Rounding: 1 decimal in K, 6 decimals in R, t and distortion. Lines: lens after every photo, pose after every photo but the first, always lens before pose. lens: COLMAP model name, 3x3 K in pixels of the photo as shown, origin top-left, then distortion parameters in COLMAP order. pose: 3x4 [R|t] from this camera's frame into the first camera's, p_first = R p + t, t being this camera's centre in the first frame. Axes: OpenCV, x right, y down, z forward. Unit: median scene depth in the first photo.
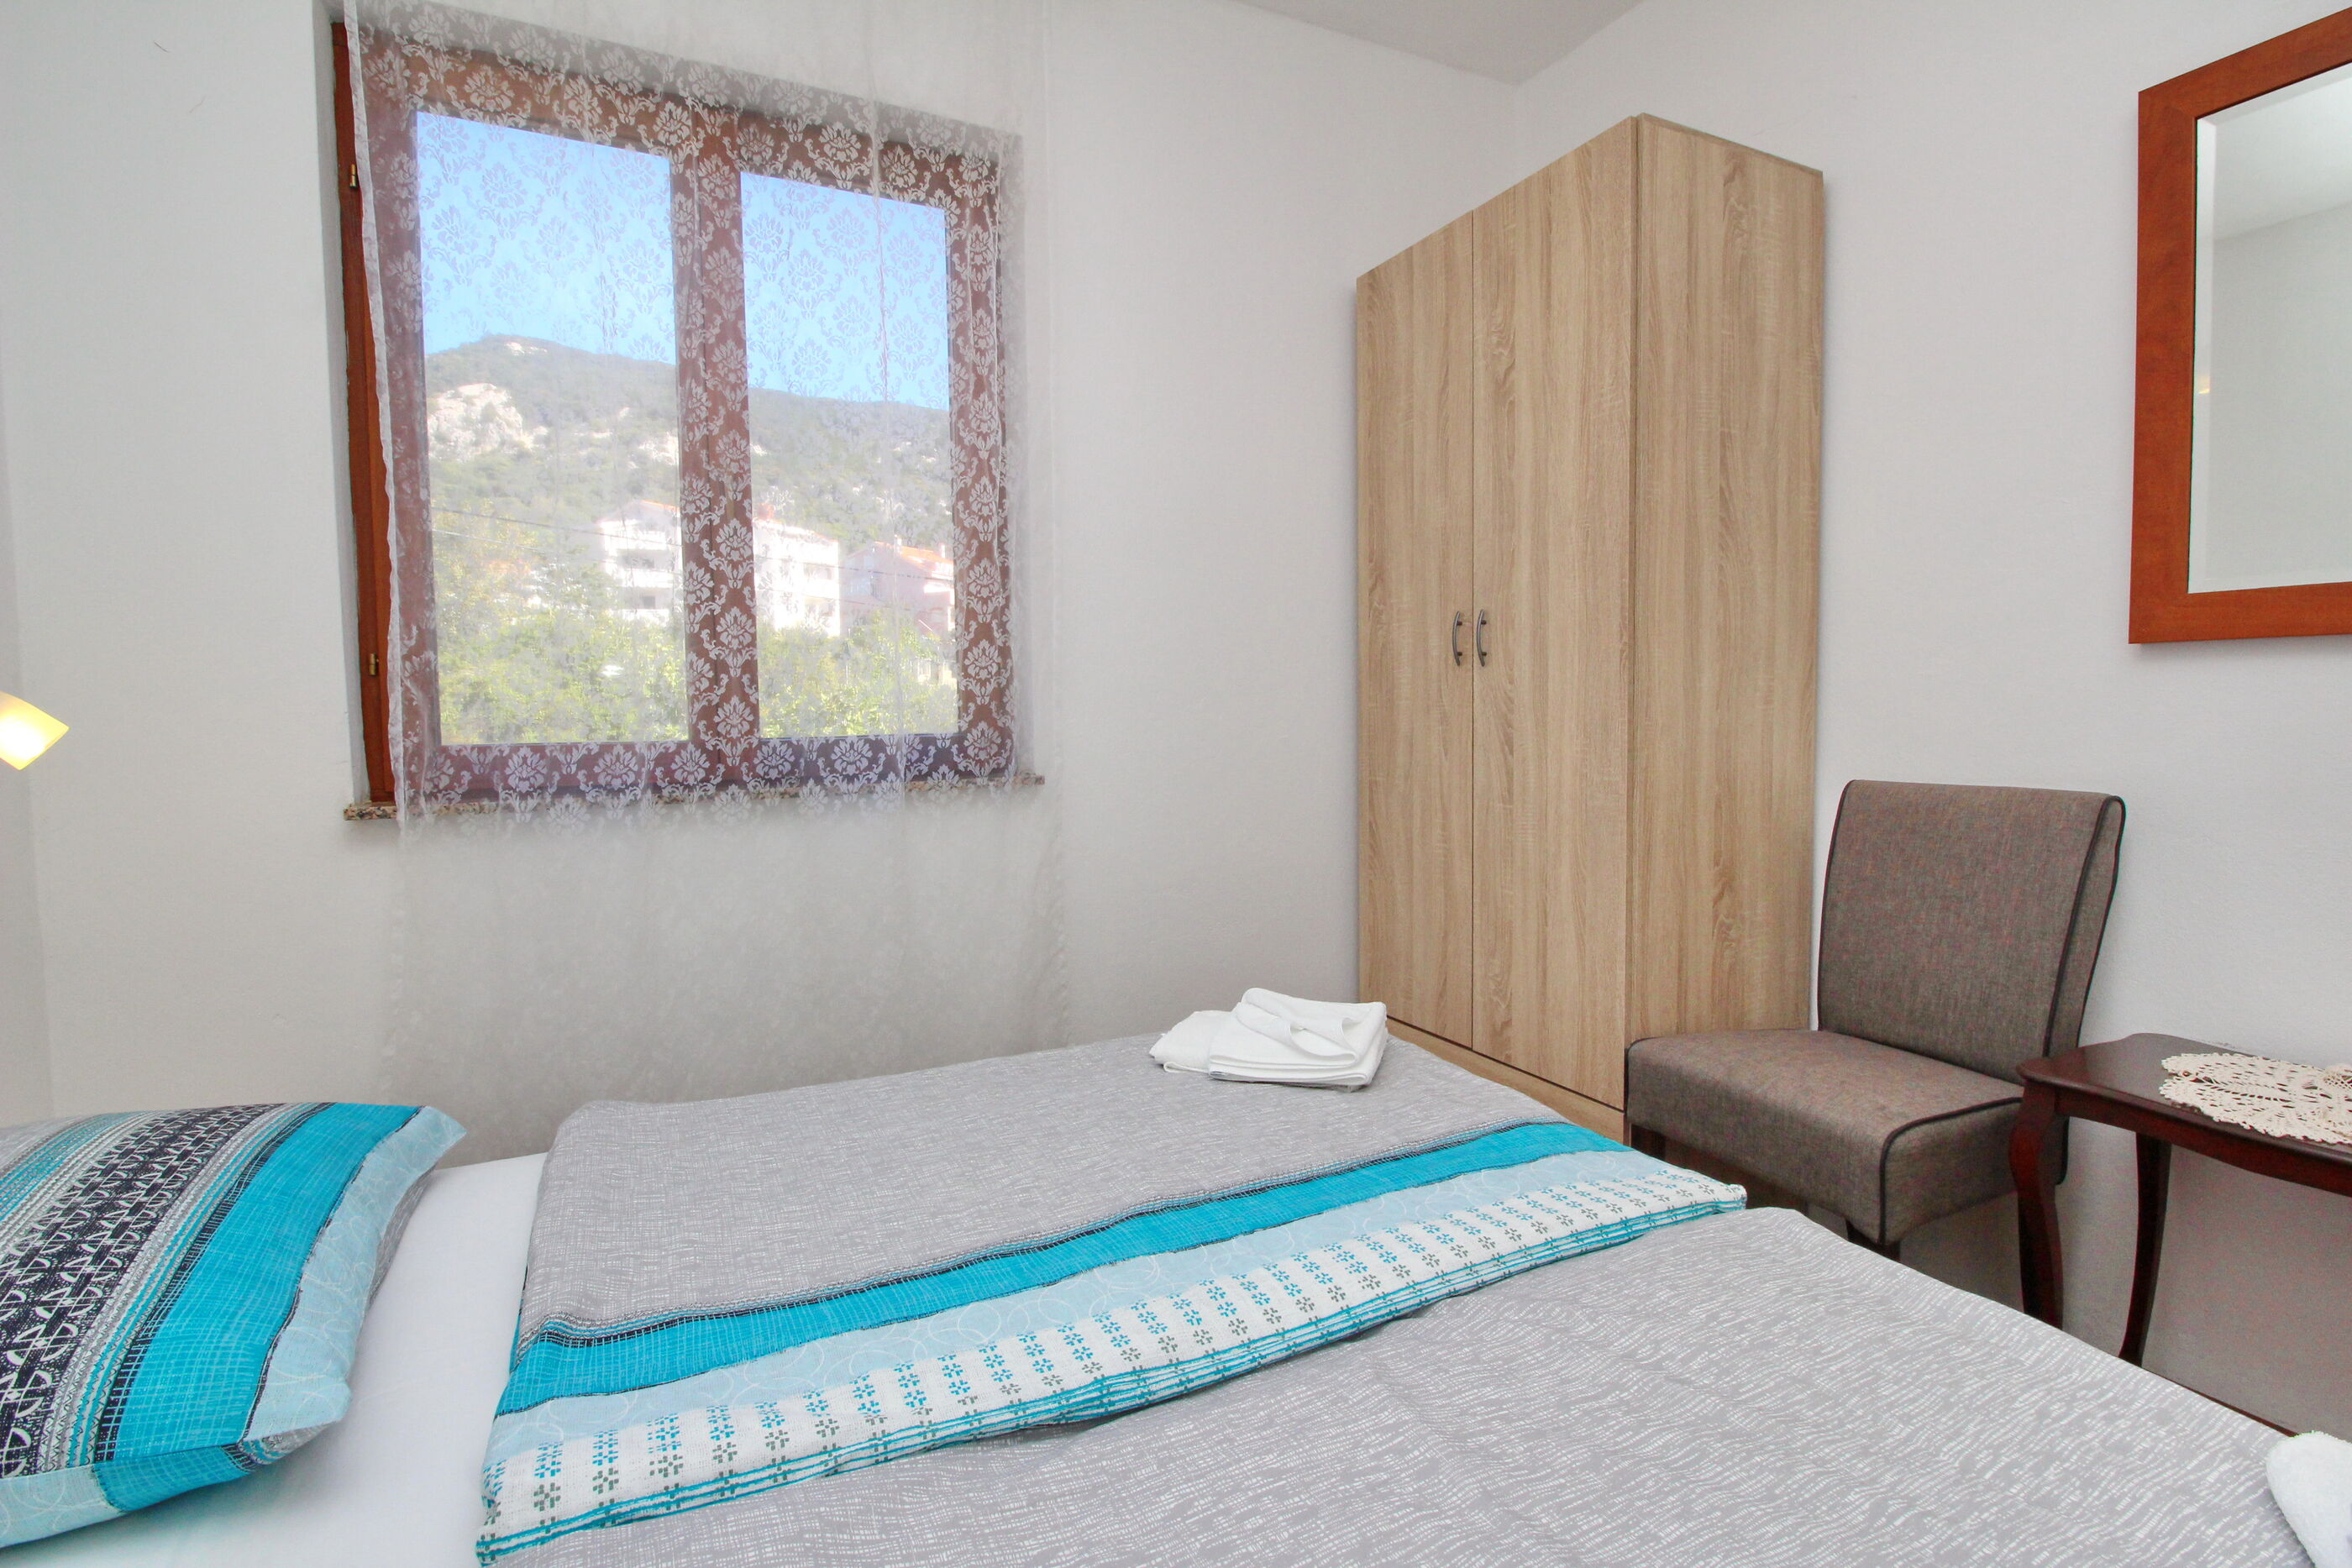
lens RADIAL K [[1083.3, 0, 1176.3], [0, 1083.3, 778.9], [0, 0, 1]] dist [-0.008931, -0.007721]
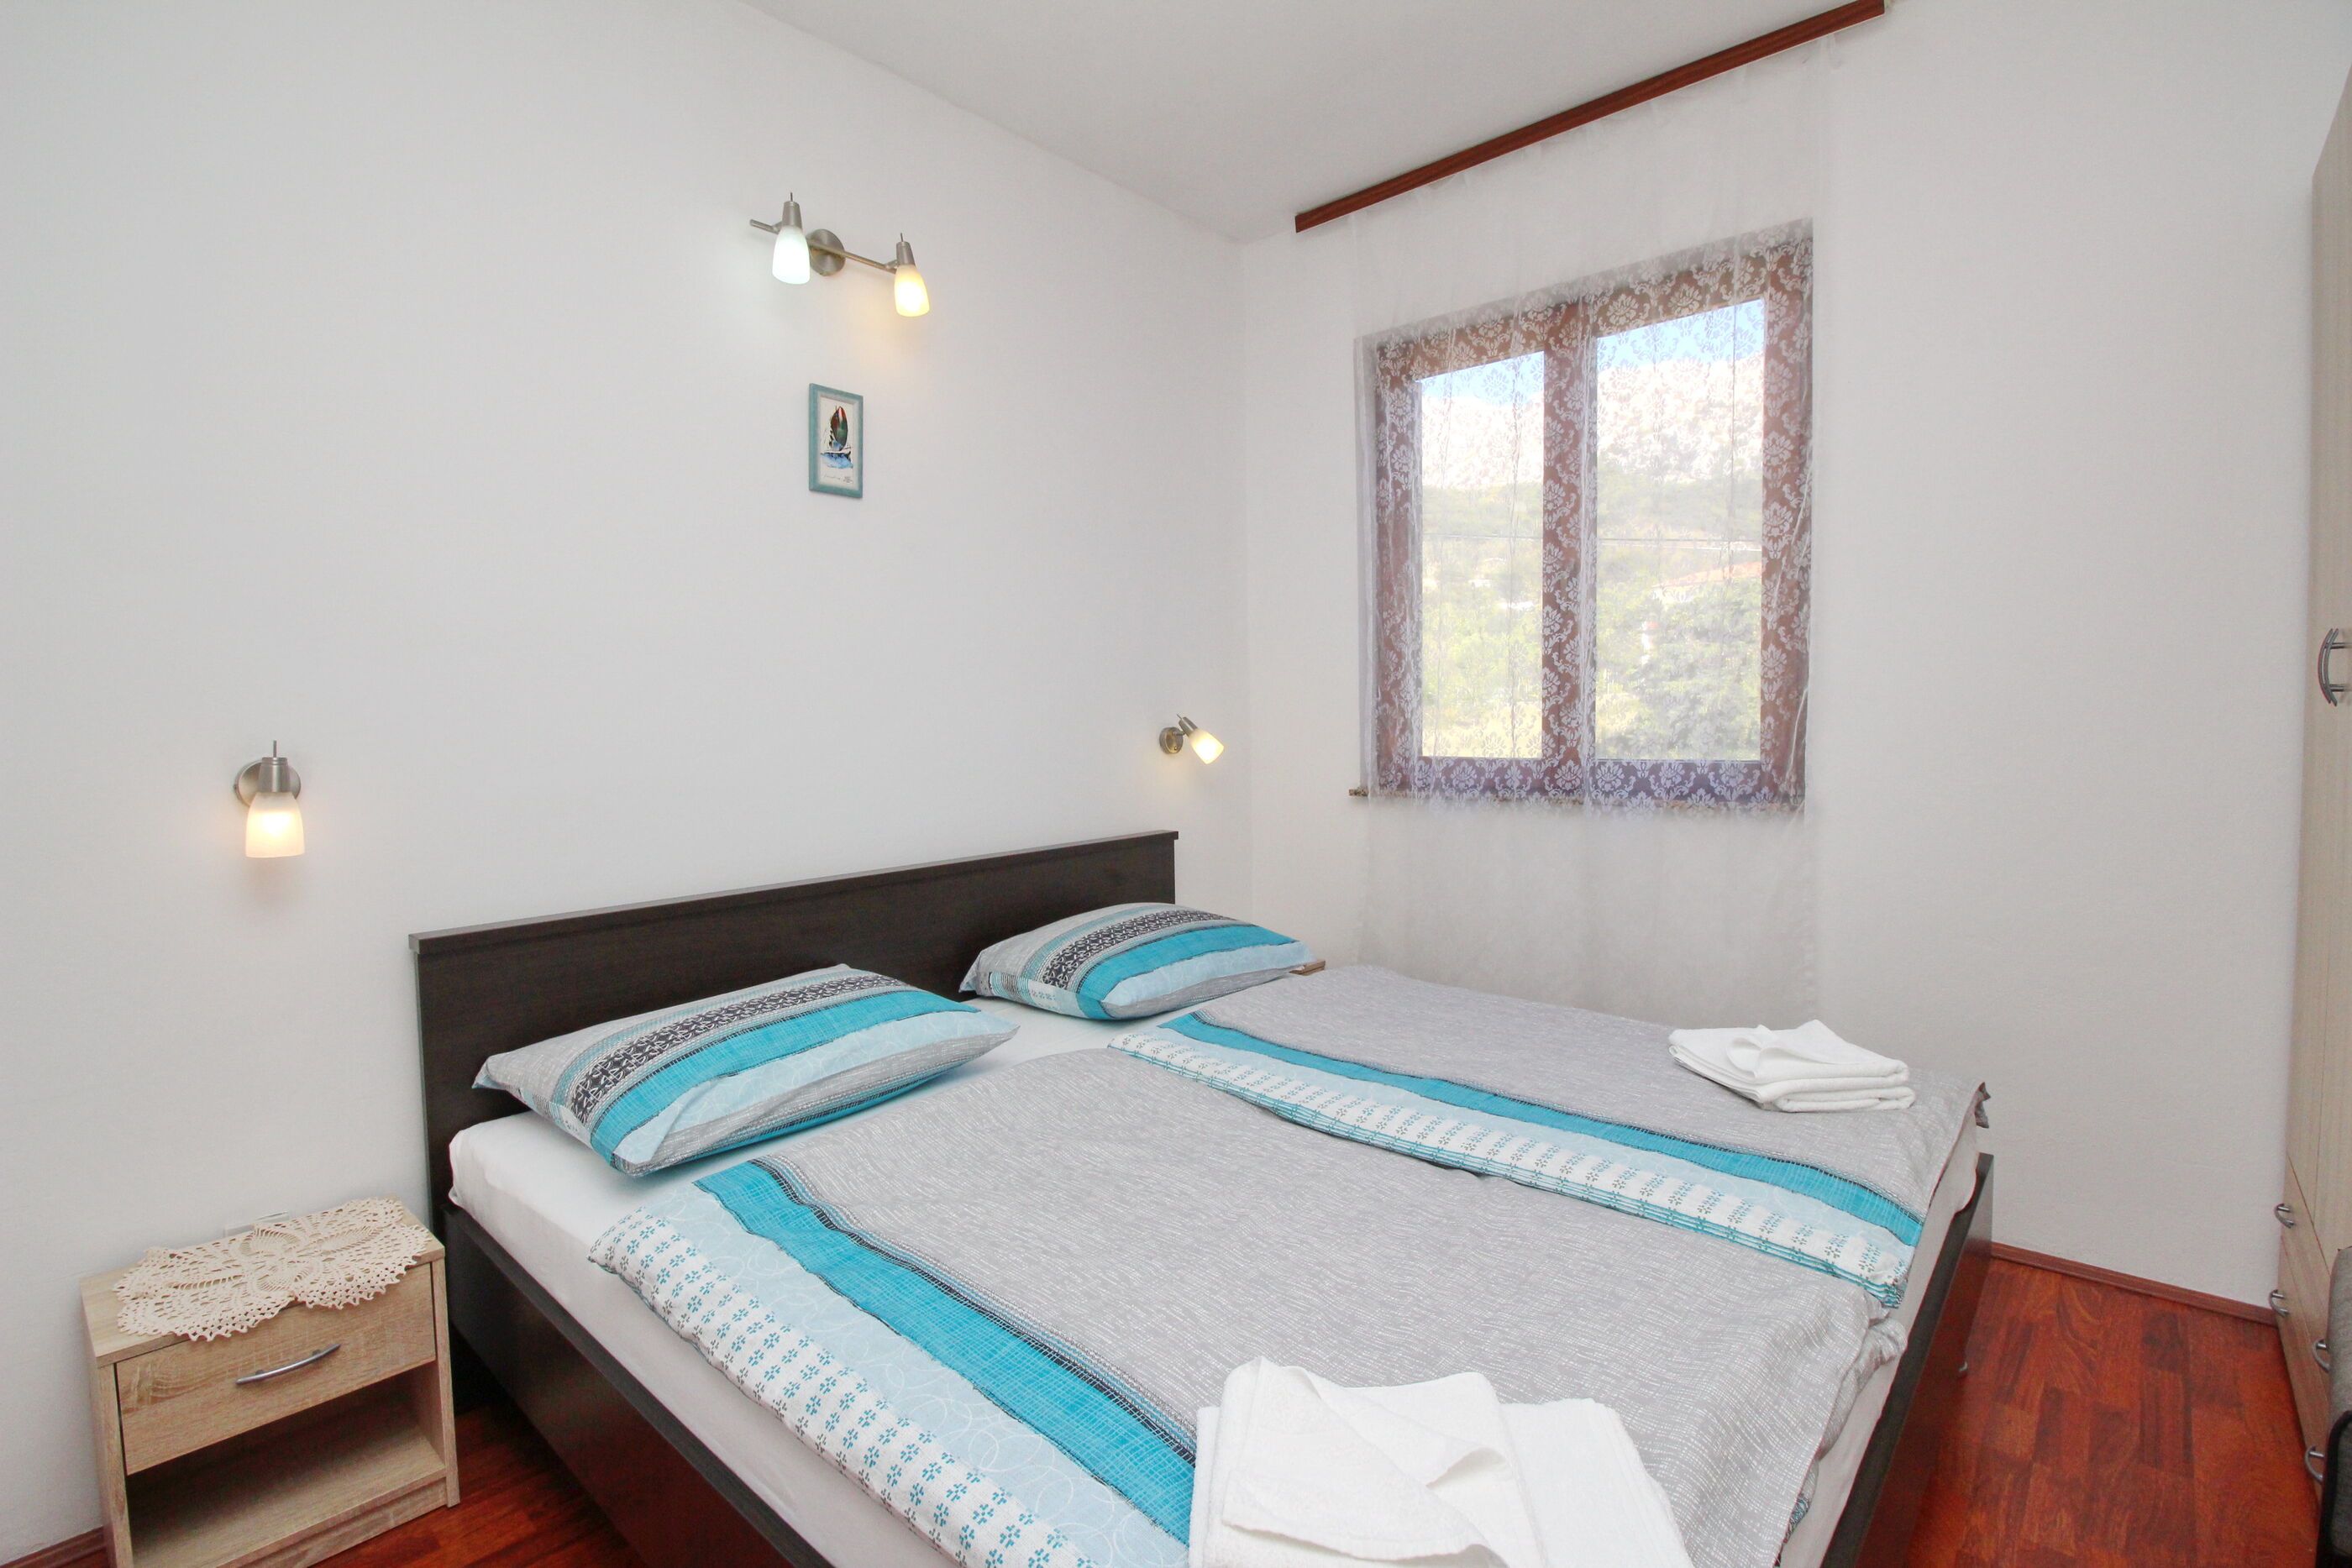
lens RADIAL K [[1083.3, 0, 1157.7], [0, 1083.3, 779.4], [0, 0, 1]] dist [-0.008931, -0.007721]
pose [[0.361278, 0.059651, -0.930548, 0.791520], [-0.052981, 0.997653, 0.043383, -0.050372], [0.930952, 0.033628, 0.363590, 0.016055]]
